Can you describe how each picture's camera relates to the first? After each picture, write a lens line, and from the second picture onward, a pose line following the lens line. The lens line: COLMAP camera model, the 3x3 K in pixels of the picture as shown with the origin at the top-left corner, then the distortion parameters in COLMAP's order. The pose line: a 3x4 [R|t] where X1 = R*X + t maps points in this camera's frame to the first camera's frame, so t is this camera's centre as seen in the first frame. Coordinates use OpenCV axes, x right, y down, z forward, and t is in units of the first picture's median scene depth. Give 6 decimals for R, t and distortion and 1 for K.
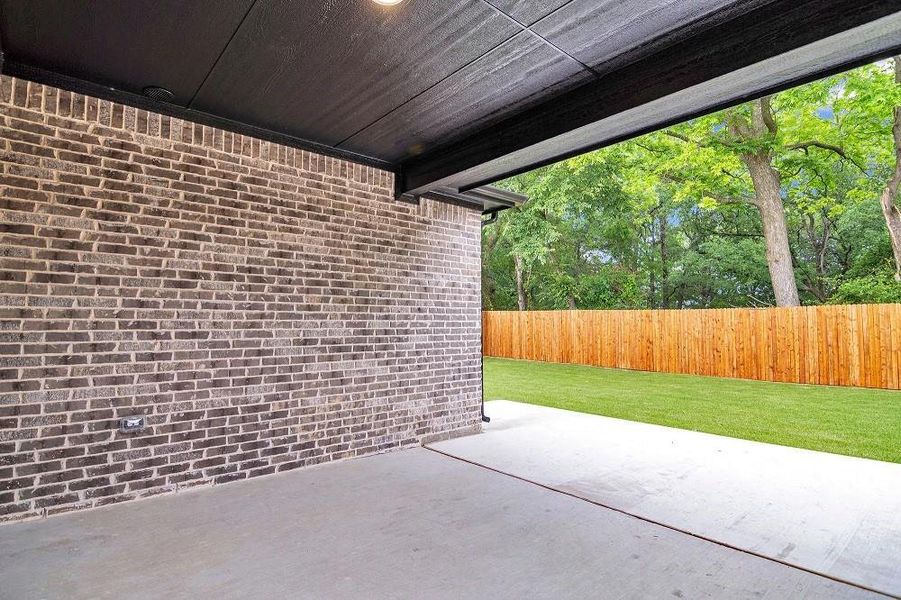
lens RADIAL K [[457.6, 0, 446.5], [0, 457.6, 301.1], [0, 0, 1]] dist [-0.001216, -0.000988]
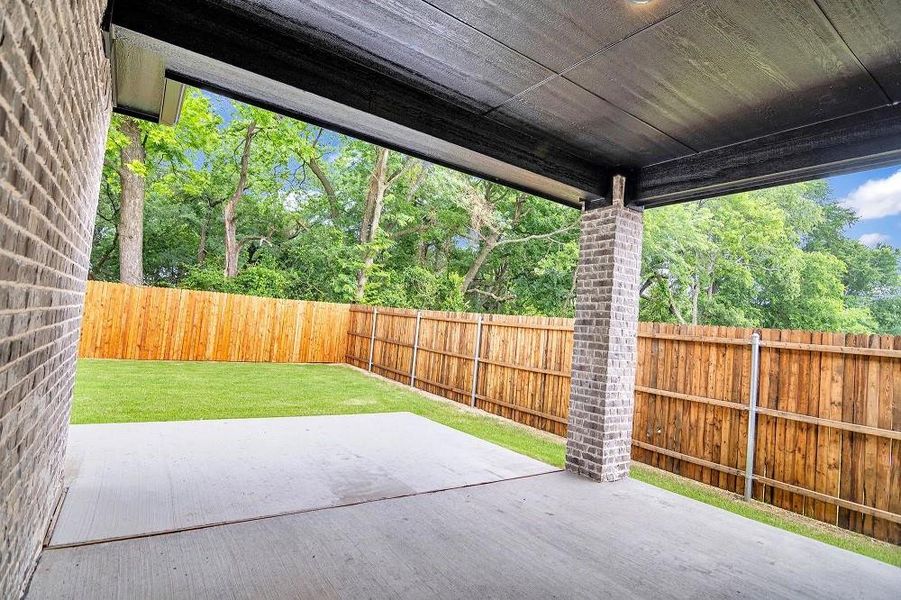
lens RADIAL K [[457.6, 0, 446.1], [0, 457.6, 299.1], [0, 0, 1]] dist [-0.001216, -0.000988]
pose [[0.112810, 0.073688, 0.990880, -0.601569], [-0.134948, 0.989142, -0.058195, 0.035517], [-0.984410, -0.127152, 0.121530, 0.682364]]
